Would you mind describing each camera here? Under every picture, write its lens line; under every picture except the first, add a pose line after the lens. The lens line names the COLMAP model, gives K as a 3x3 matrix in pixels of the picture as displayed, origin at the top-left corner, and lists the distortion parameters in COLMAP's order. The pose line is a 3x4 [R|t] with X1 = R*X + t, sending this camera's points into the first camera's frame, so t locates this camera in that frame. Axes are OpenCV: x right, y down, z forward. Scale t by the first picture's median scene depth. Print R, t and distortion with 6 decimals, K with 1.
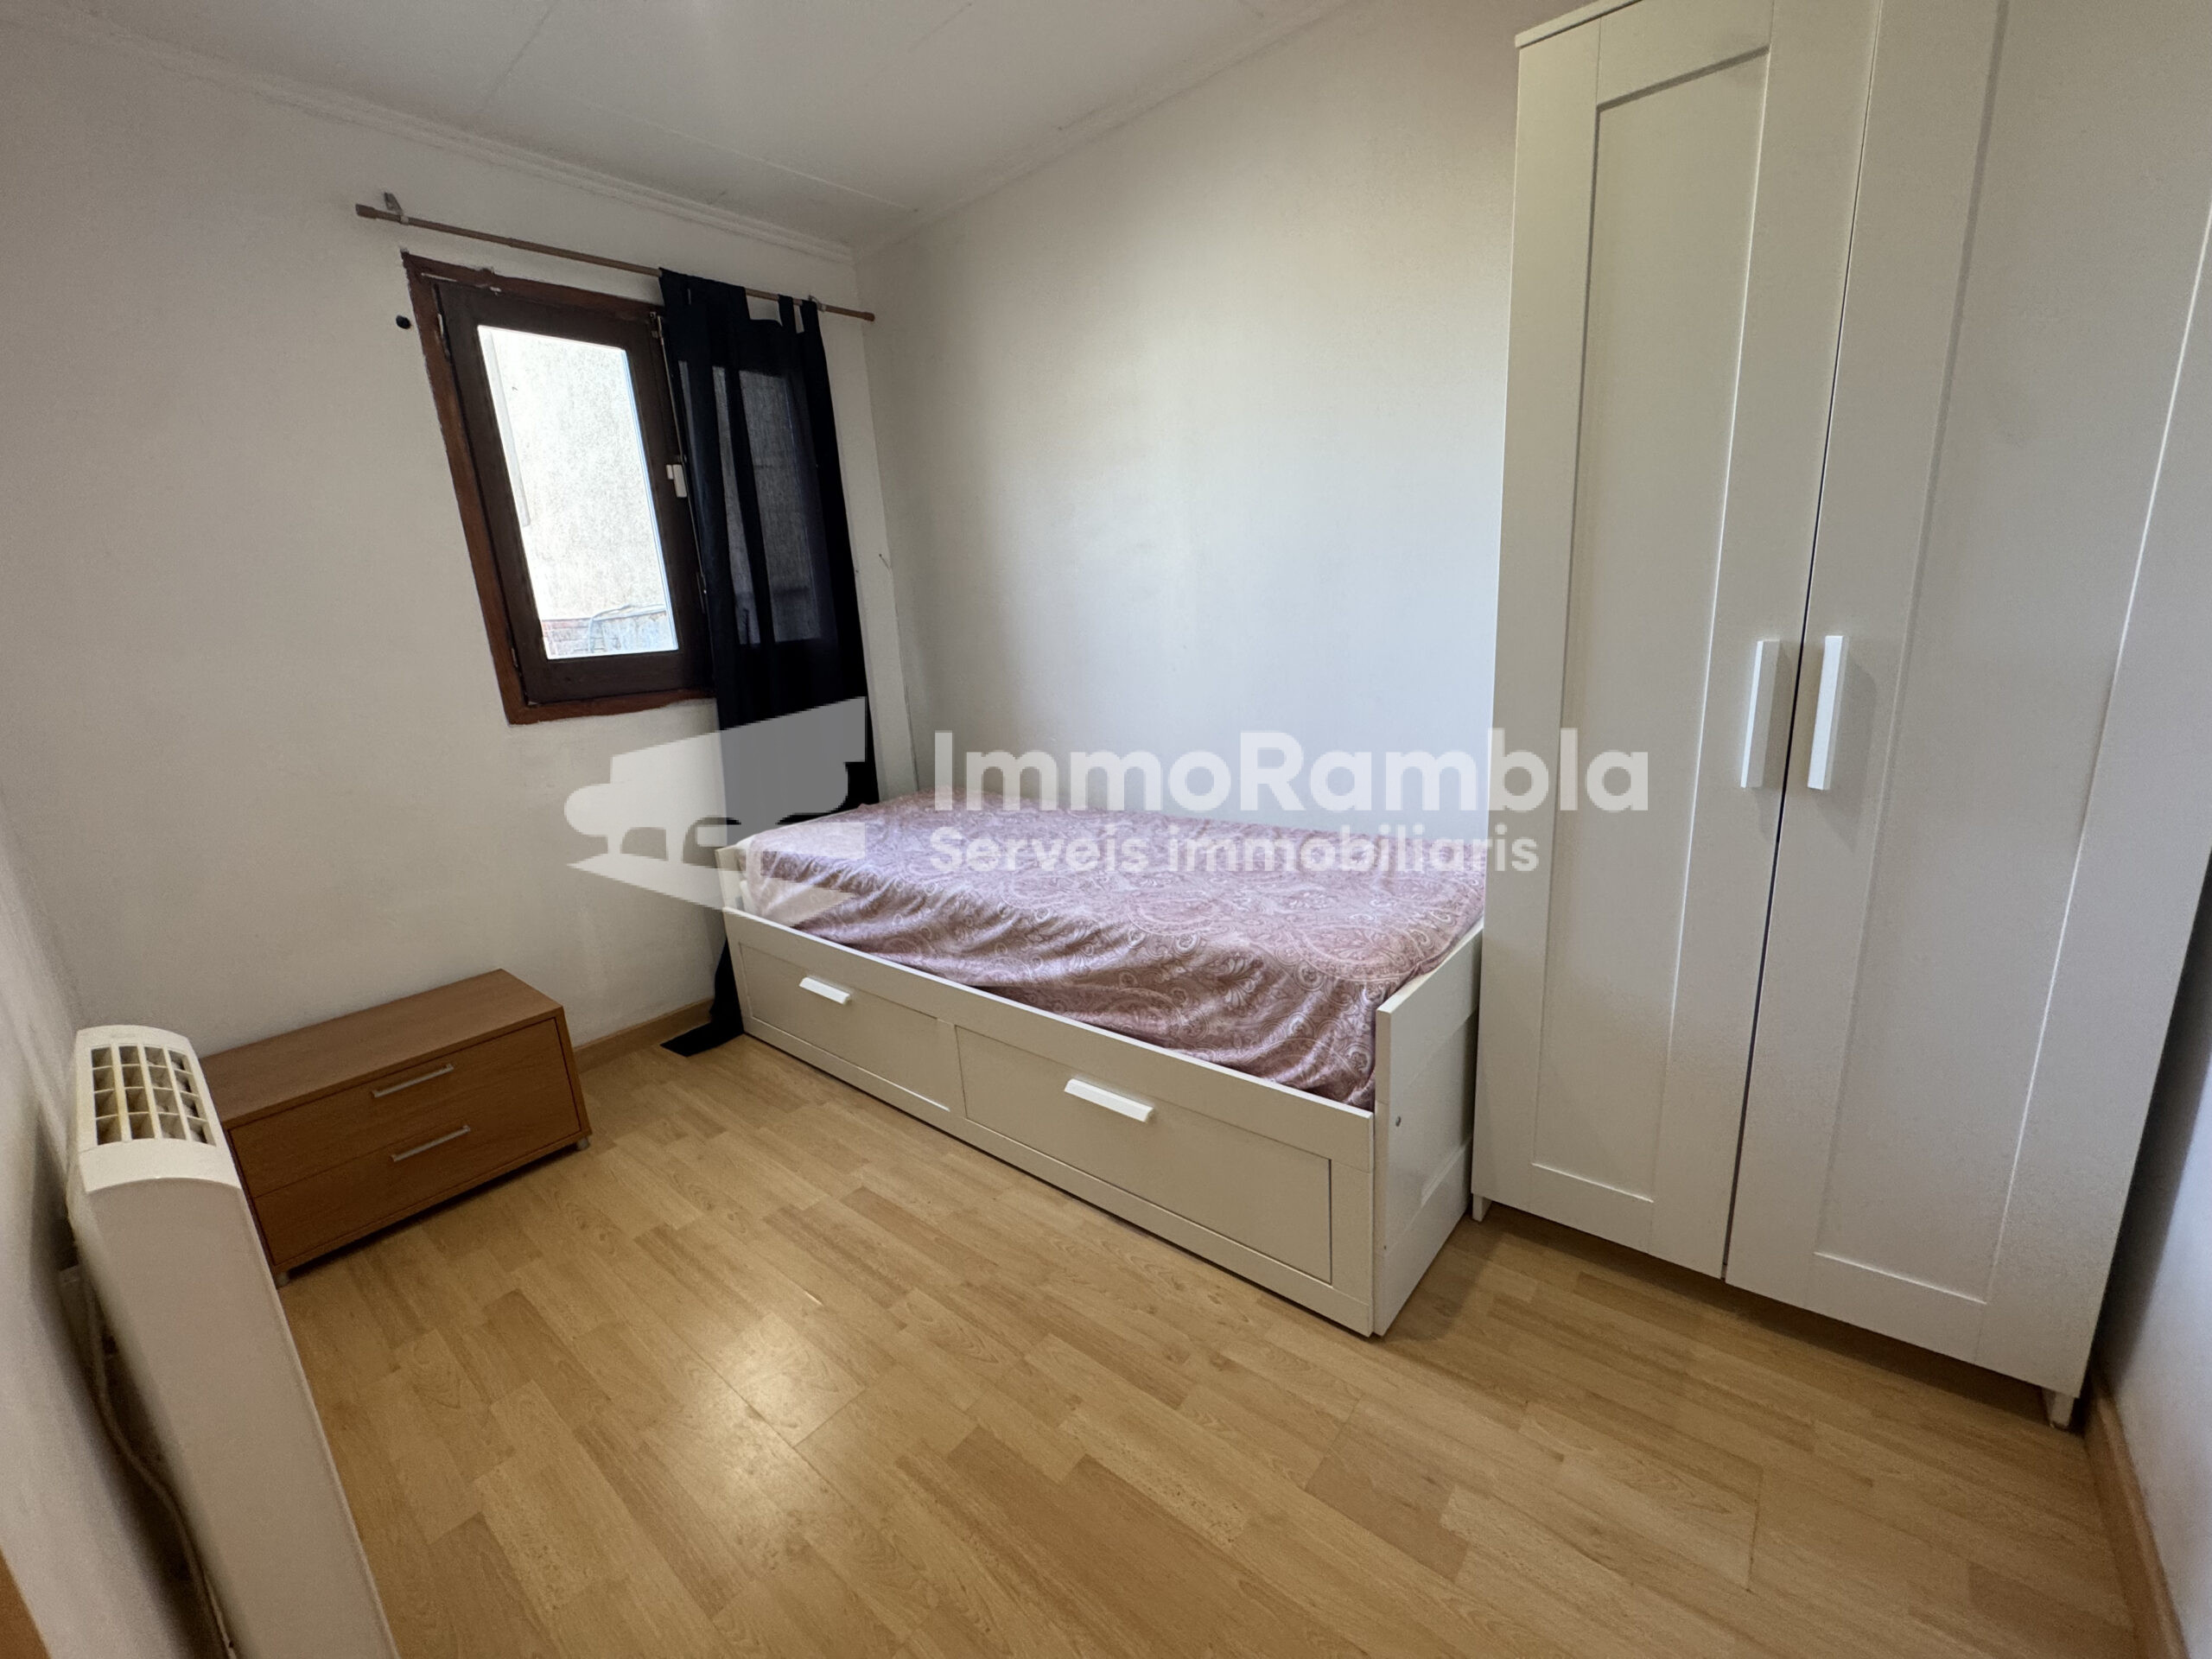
lens RADIAL K [[890.7, 0, 1106.0], [0, 890.7, 829.5], [0, 0, 1]] dist [-0.000642, 0.000265]
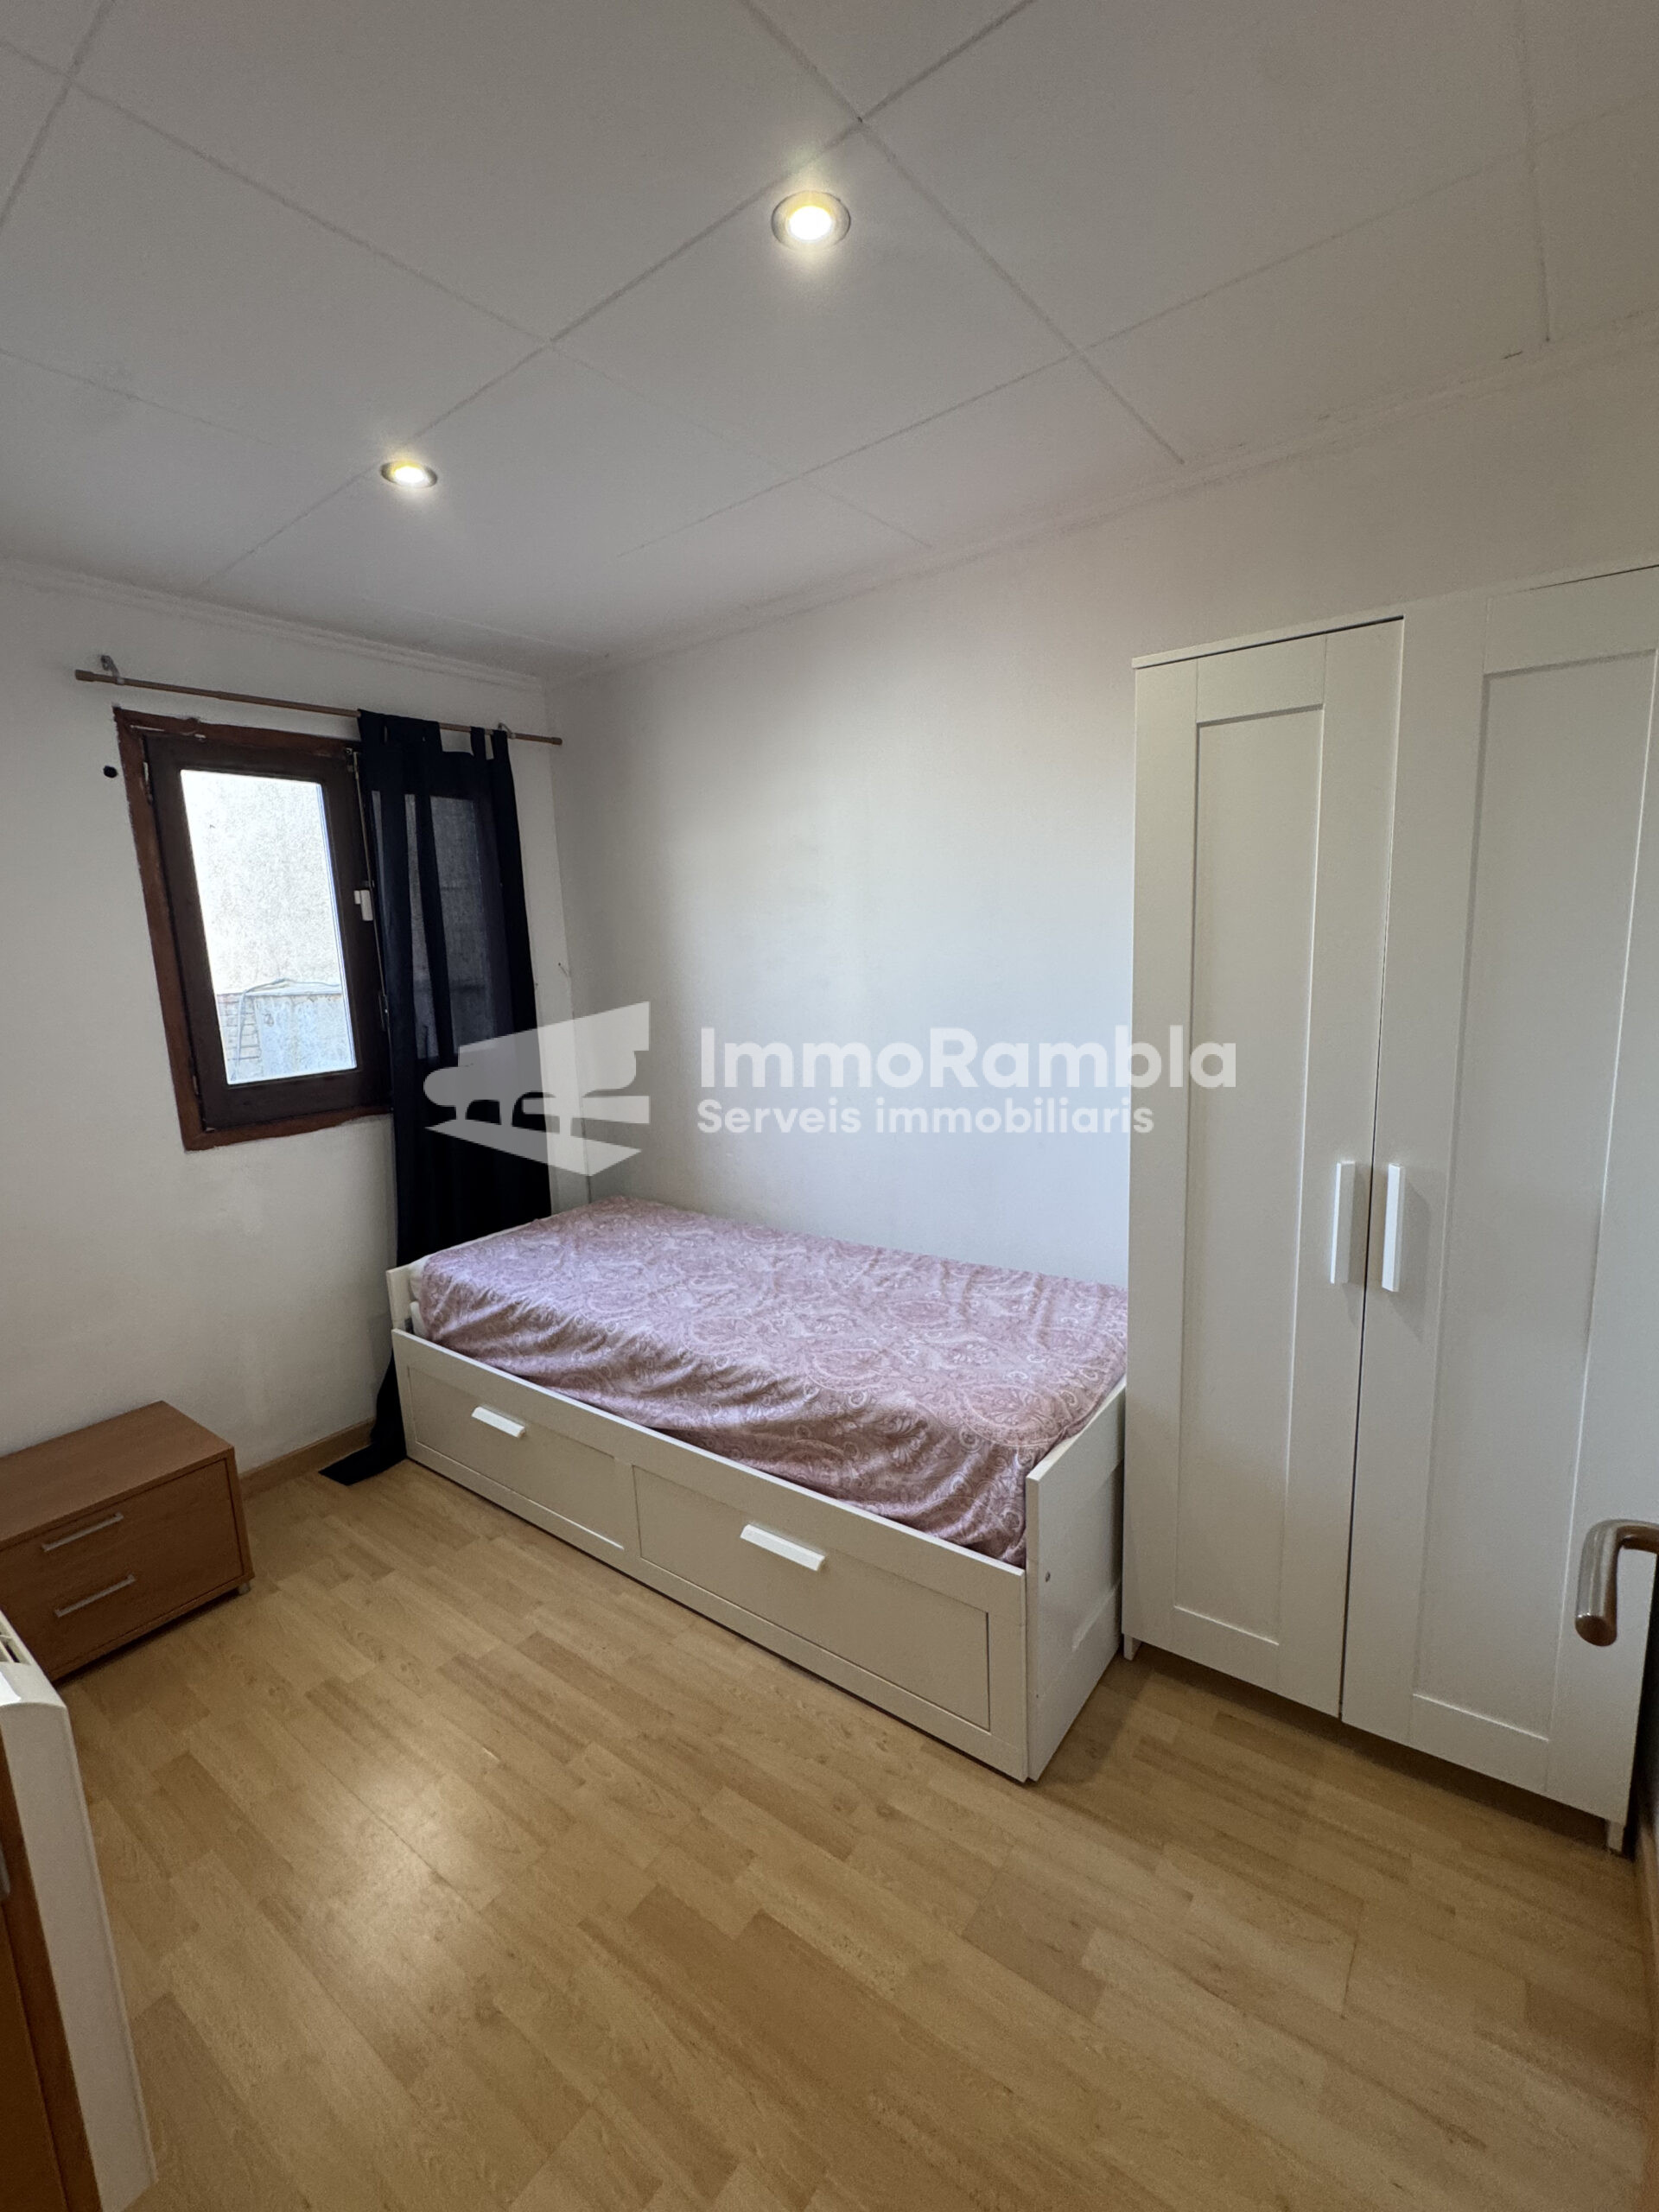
lens RADIAL K [[964.9, 0, 834.6], [0, 964.9, 1100.7], [0, 0, 1]] dist [-0.000013, 0.000309]
pose [[0.998079, 0.013179, 0.060540, -0.011766], [-0.008546, 0.997058, -0.076168, -0.132068], [-0.061366, 0.075504, 0.995255, -0.171143]]
